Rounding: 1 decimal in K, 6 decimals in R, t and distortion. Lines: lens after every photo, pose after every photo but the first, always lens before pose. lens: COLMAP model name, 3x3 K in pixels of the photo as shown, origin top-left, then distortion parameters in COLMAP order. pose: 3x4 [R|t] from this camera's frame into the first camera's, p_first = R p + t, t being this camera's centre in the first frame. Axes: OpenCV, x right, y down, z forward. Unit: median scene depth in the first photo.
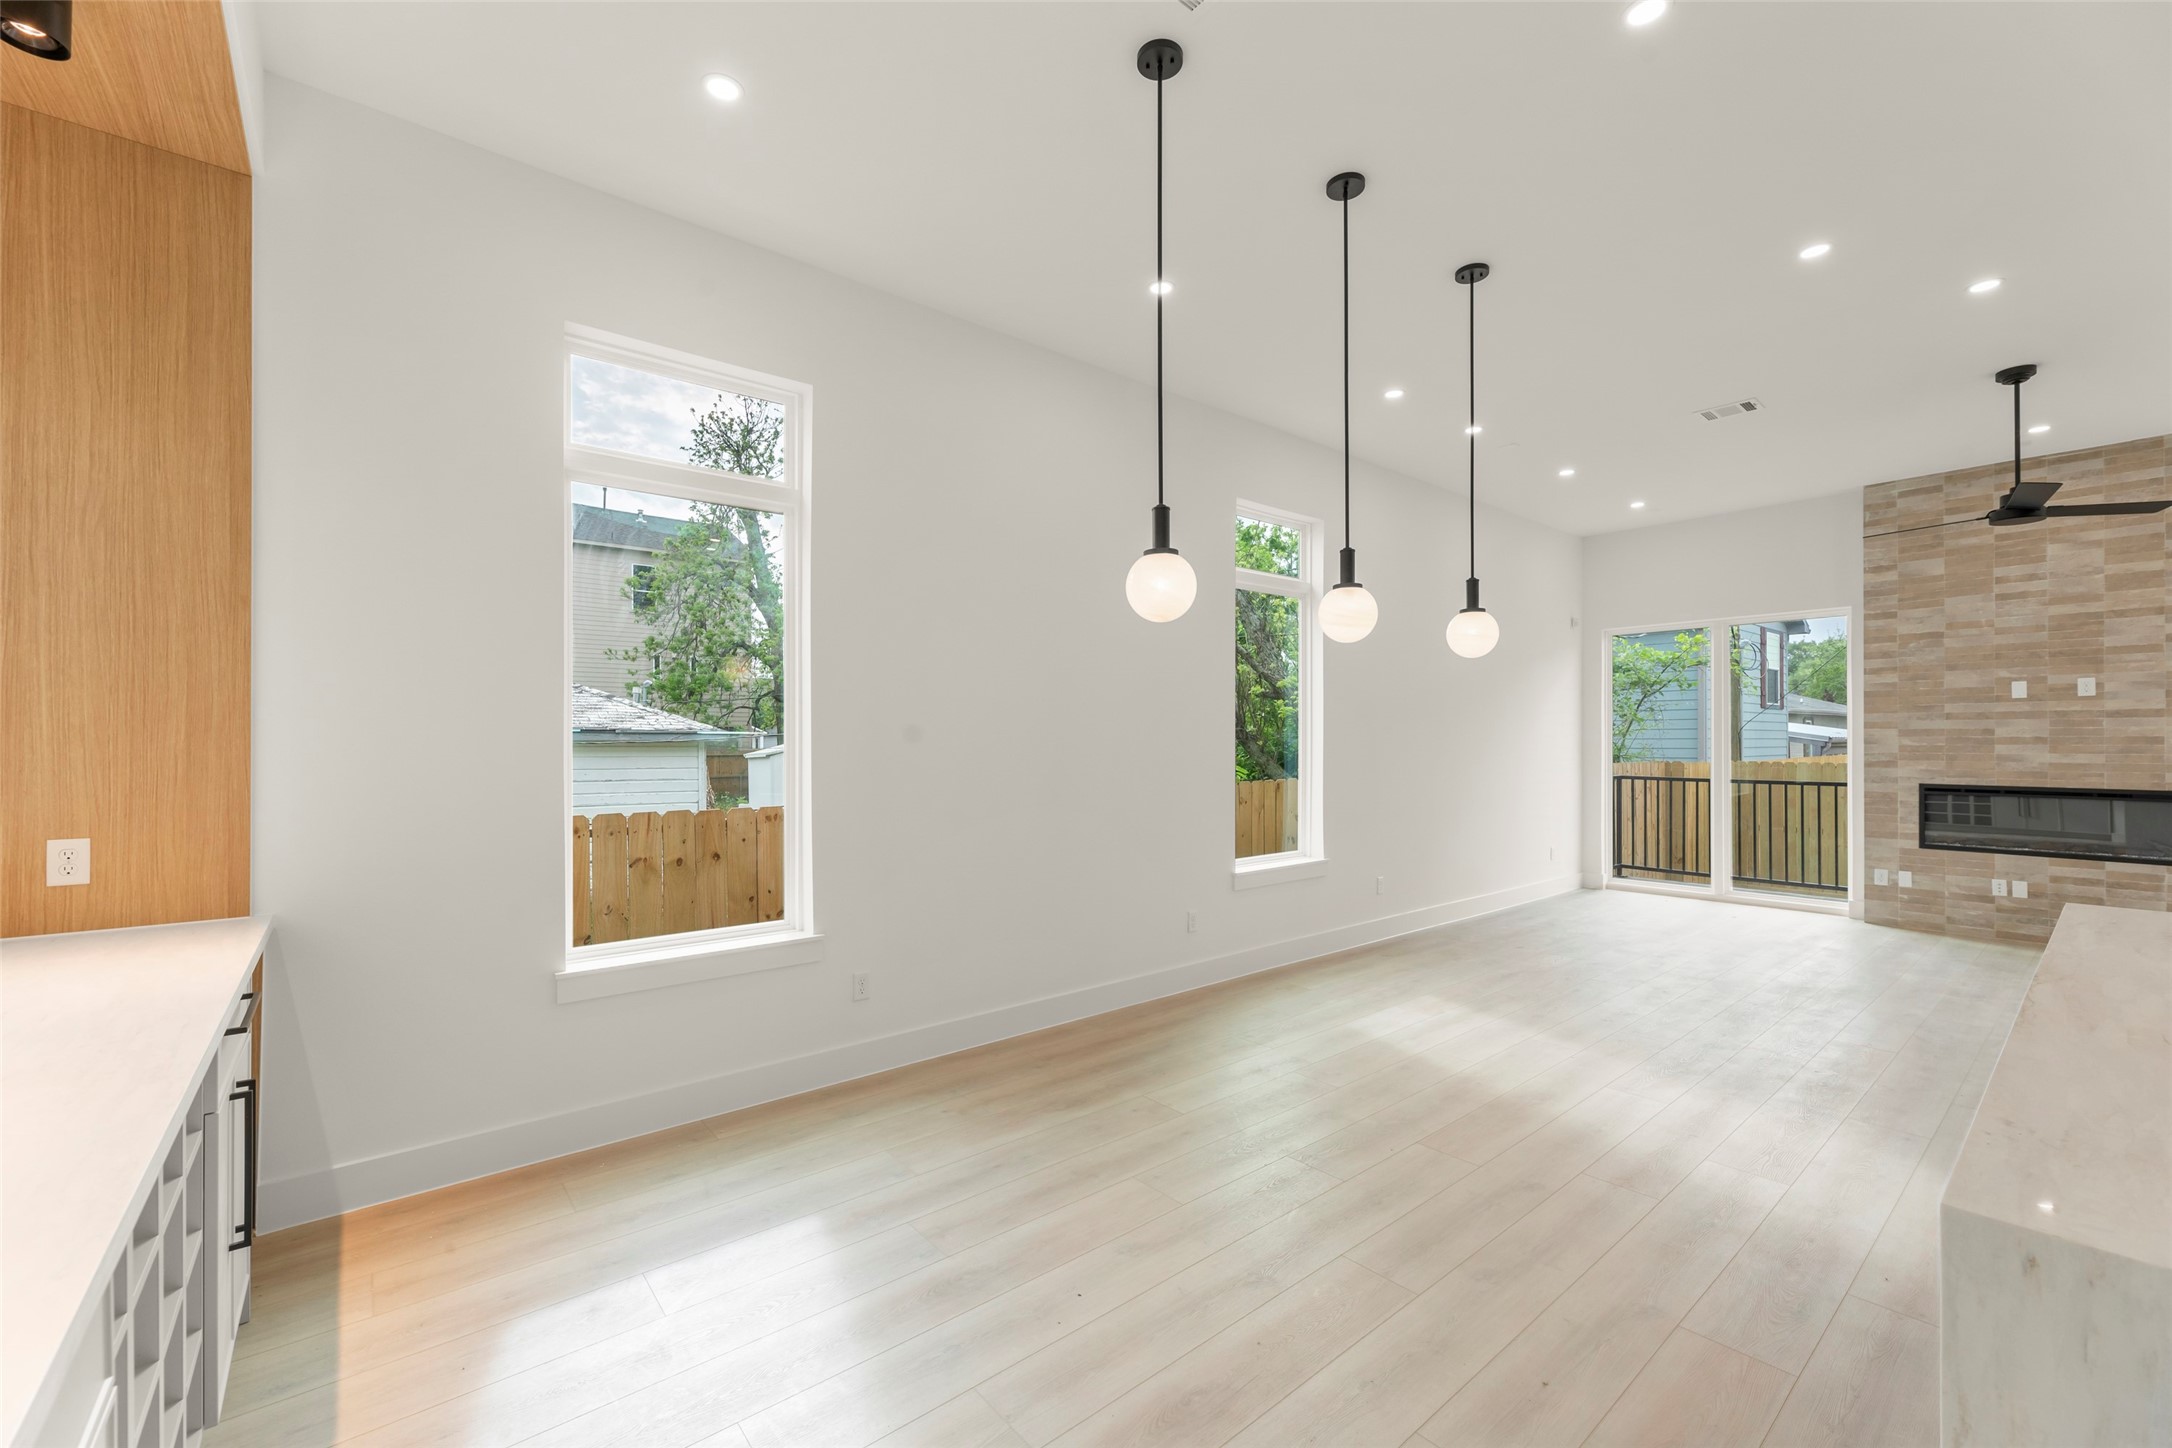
lens RADIAL K [[872.8, 0, 1078.8], [0, 872.8, 739.8], [0, 0, 1]] dist [0.001436, 0.000901]
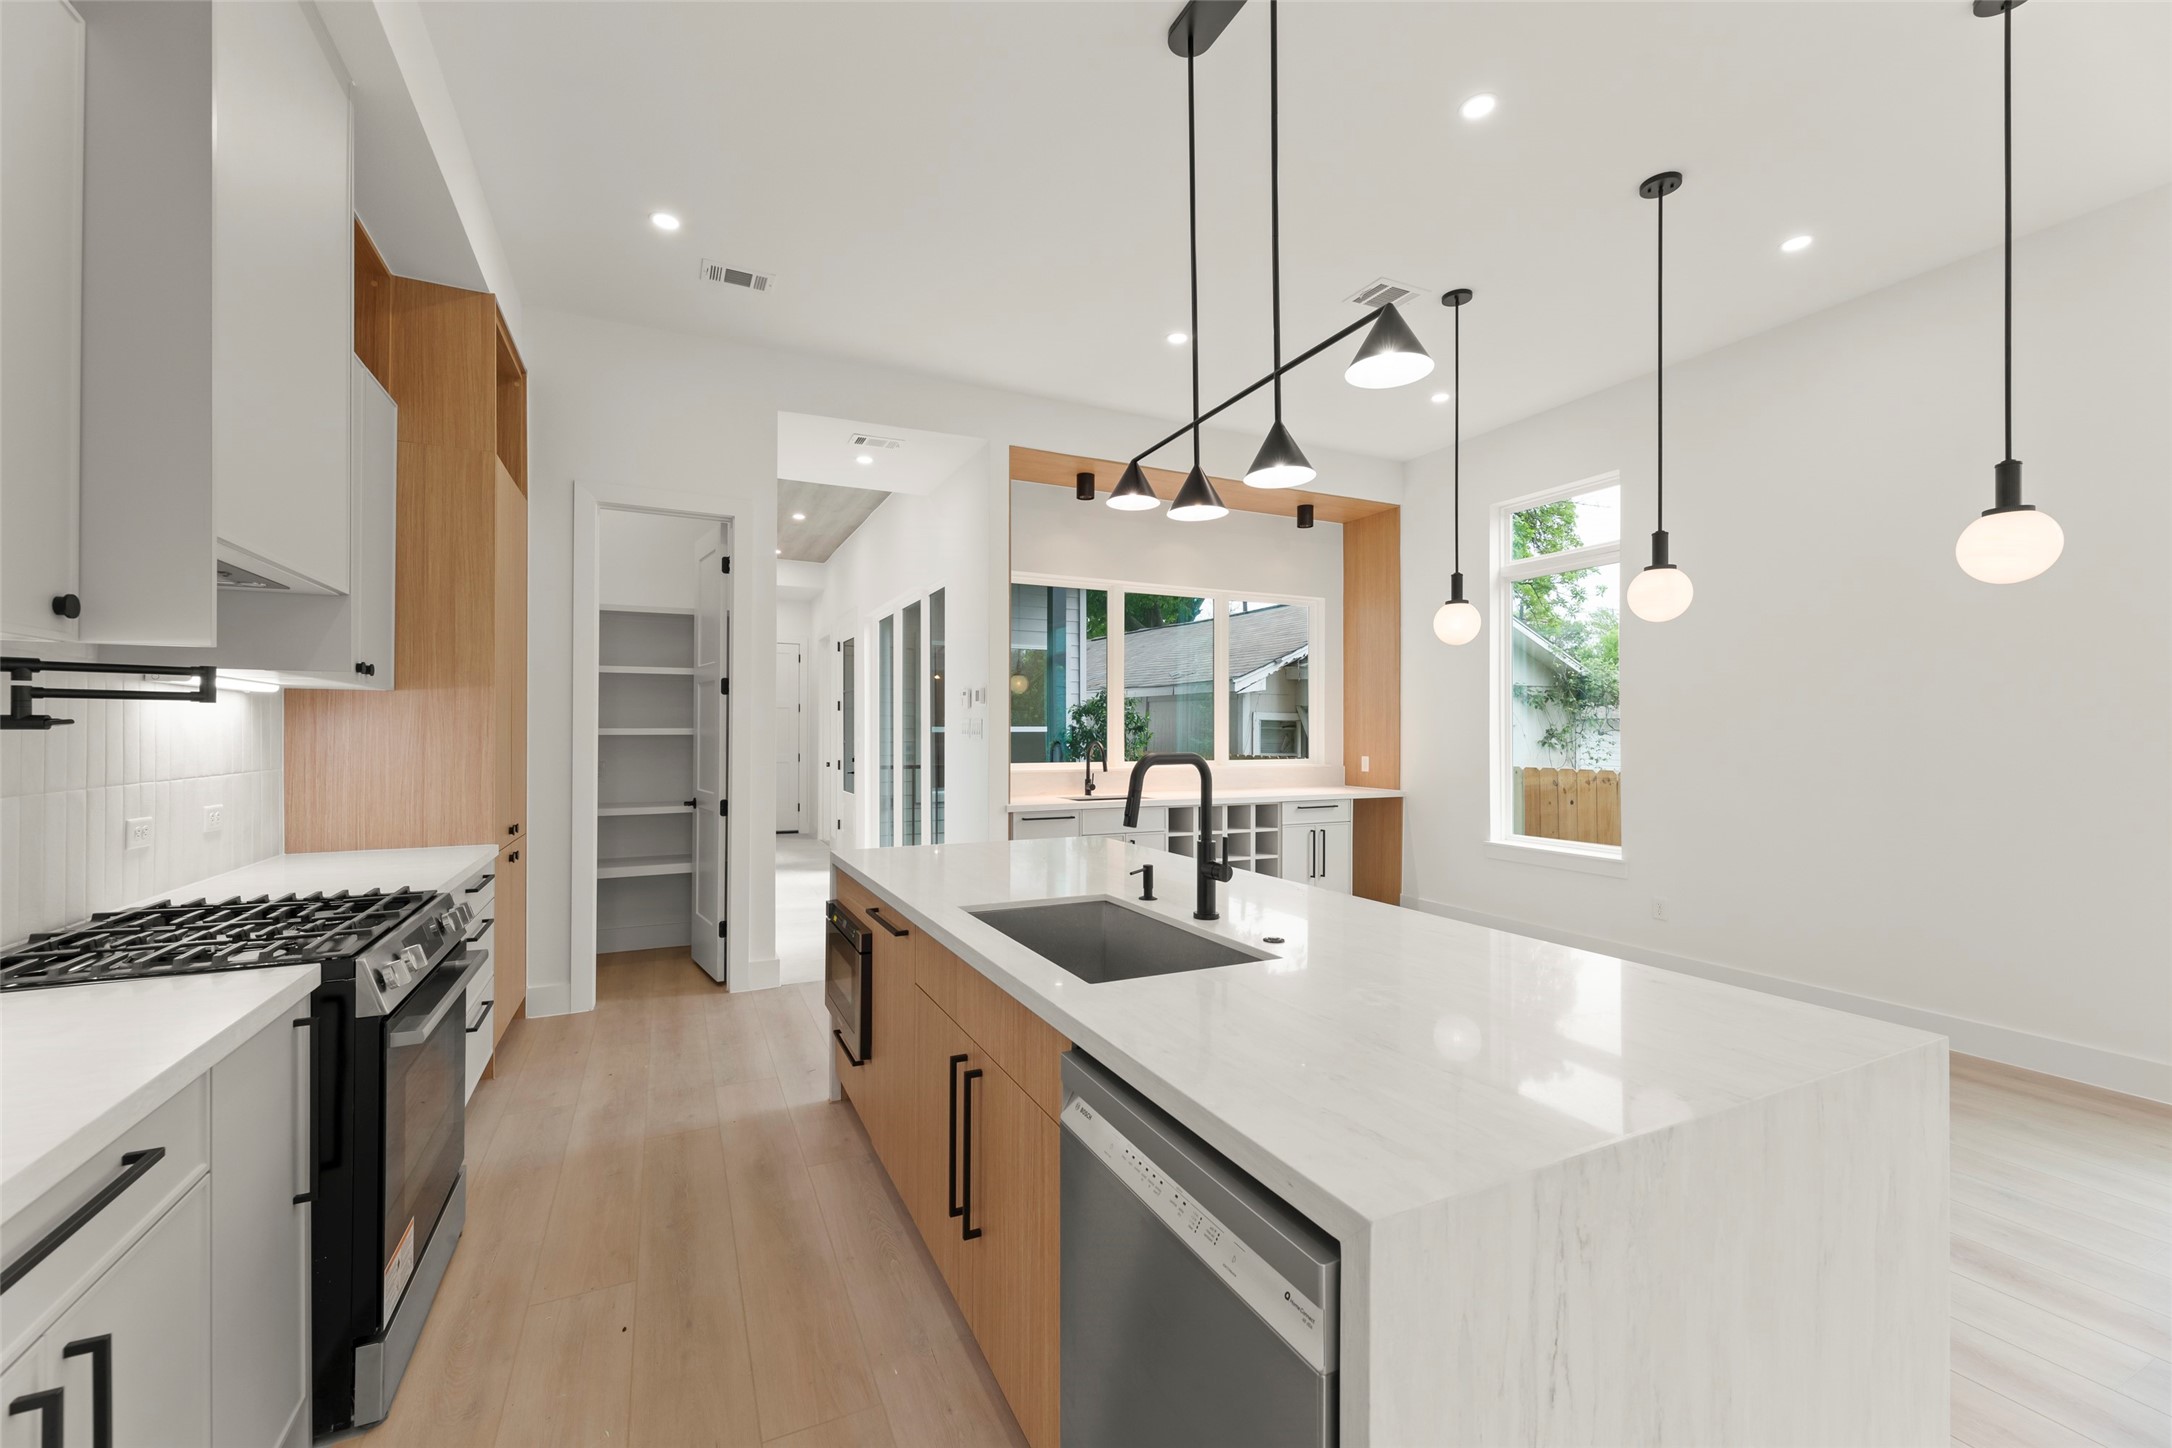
lens RADIAL K [[872.8, 0, 1082.6], [0, 872.8, 722.3], [0, 0, 1]] dist [0.001436, 0.000901]
pose [[-0.232953, -0.008299, -0.972453, 0.697547], [0.001382, 0.999960, -0.008865, 0.009548], [0.972487, -0.003409, -0.232932, 0.272543]]
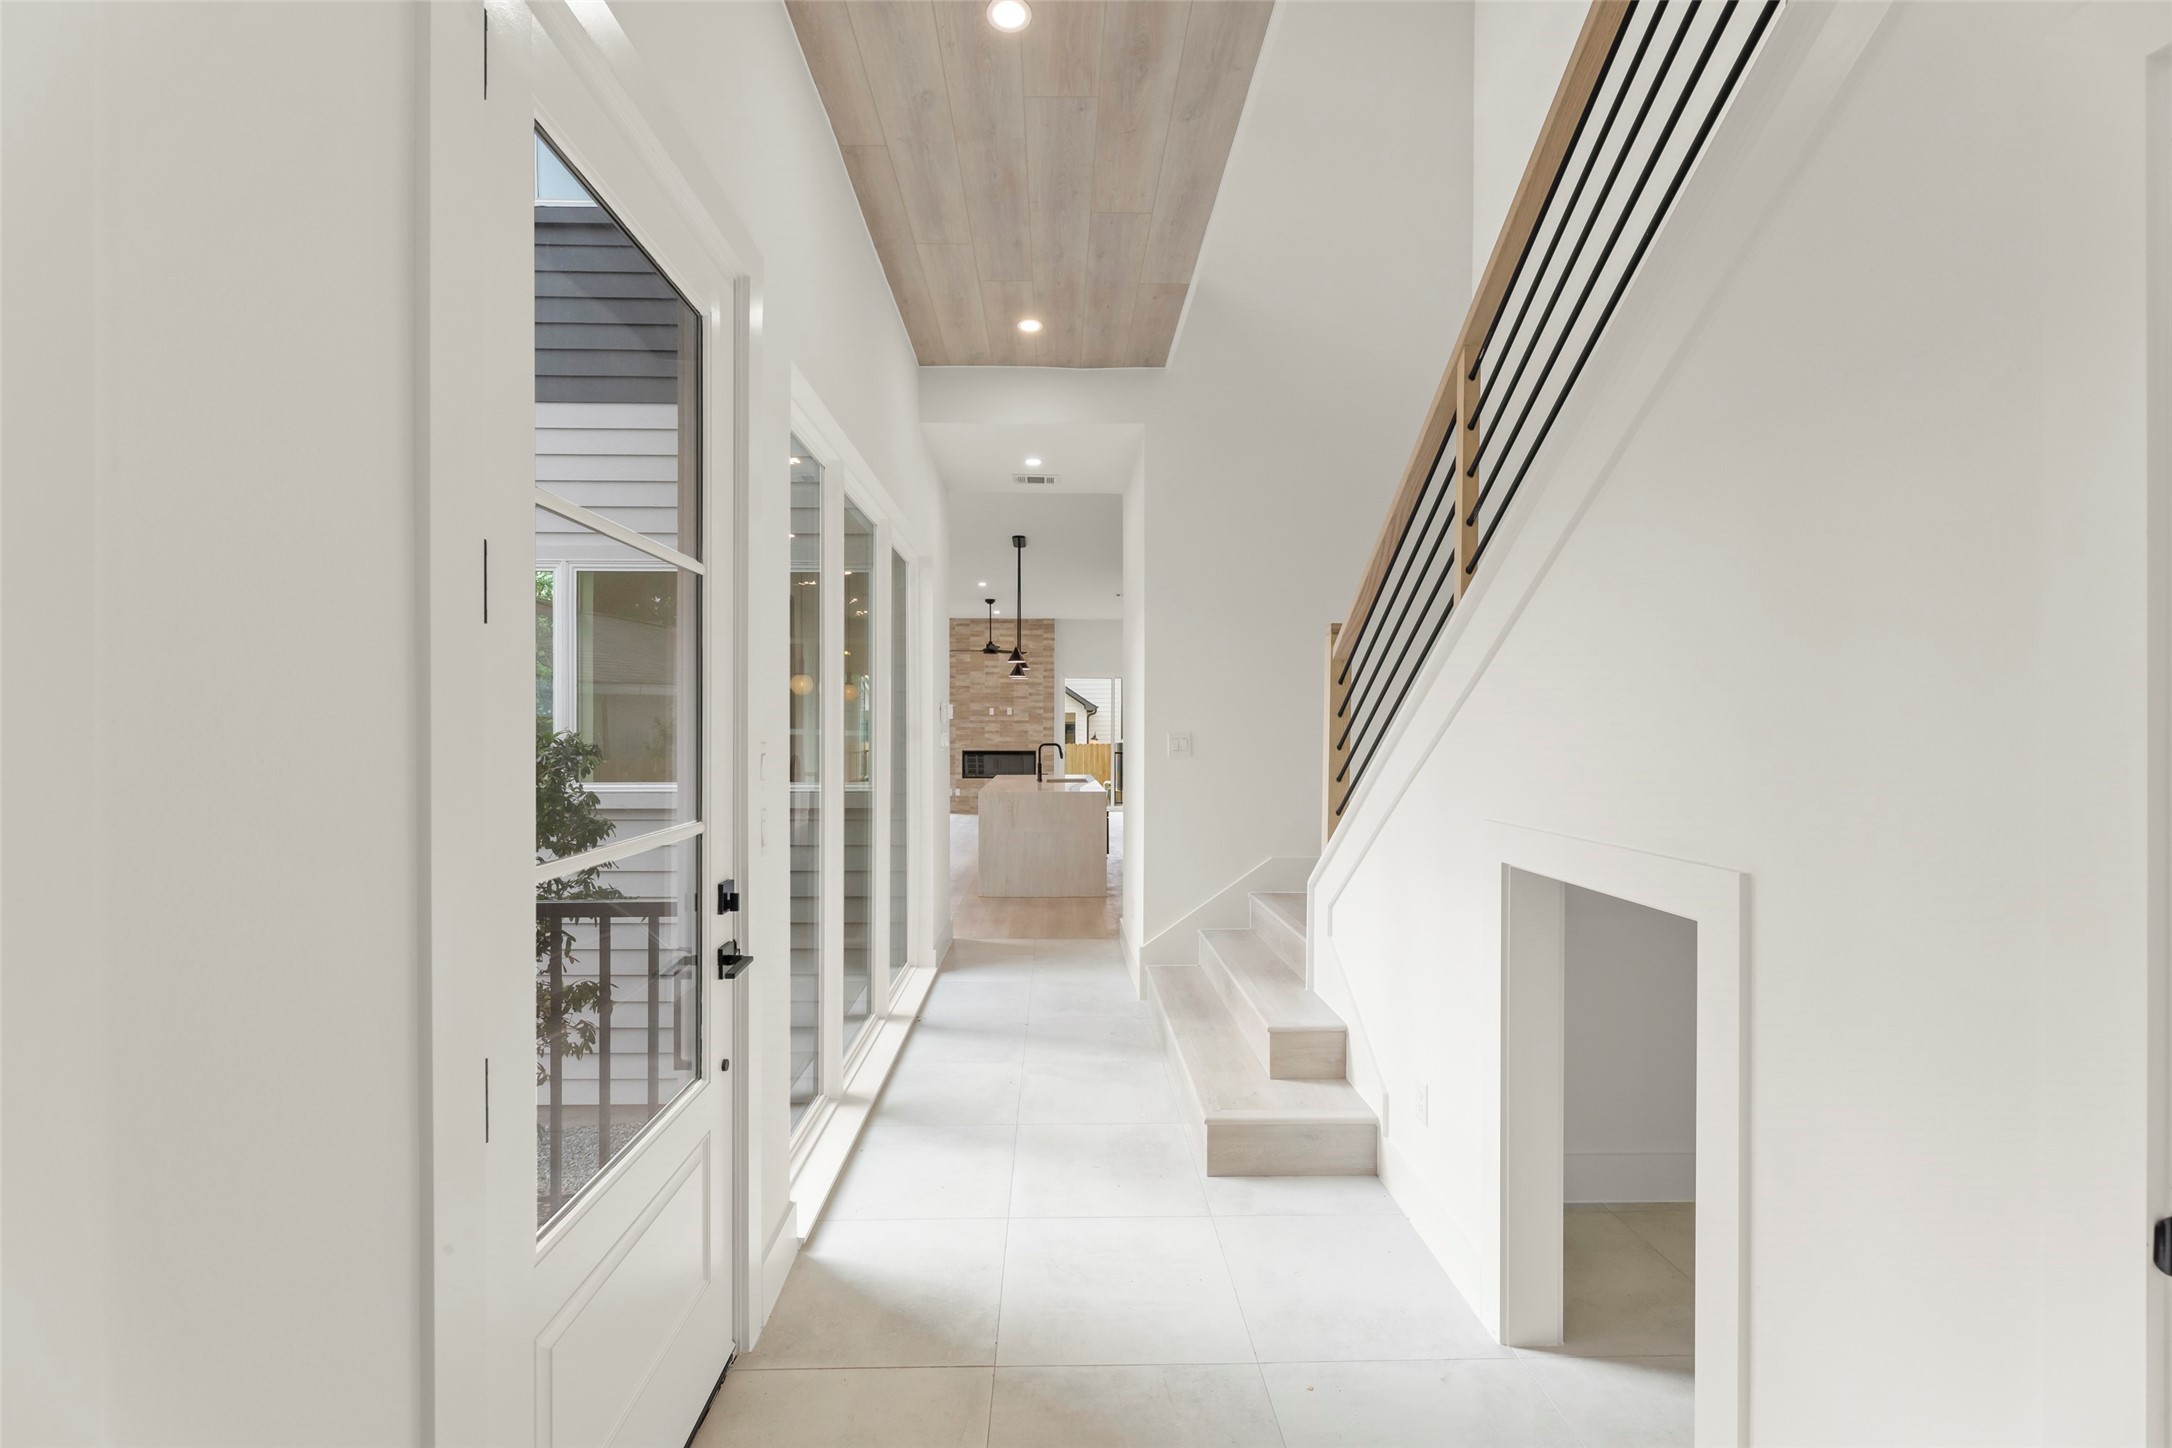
lens RADIAL K [[872.8, 0, 1076.8], [0, 872.8, 730.5], [0, 0, 1]] dist [0.001436, 0.000901]
pose [[0.612723, -0.002866, 0.790292, -0.688345], [-0.003476, 0.999974, 0.006322, -0.018983], [-0.790290, -0.006621, 0.612697, -0.663398]]
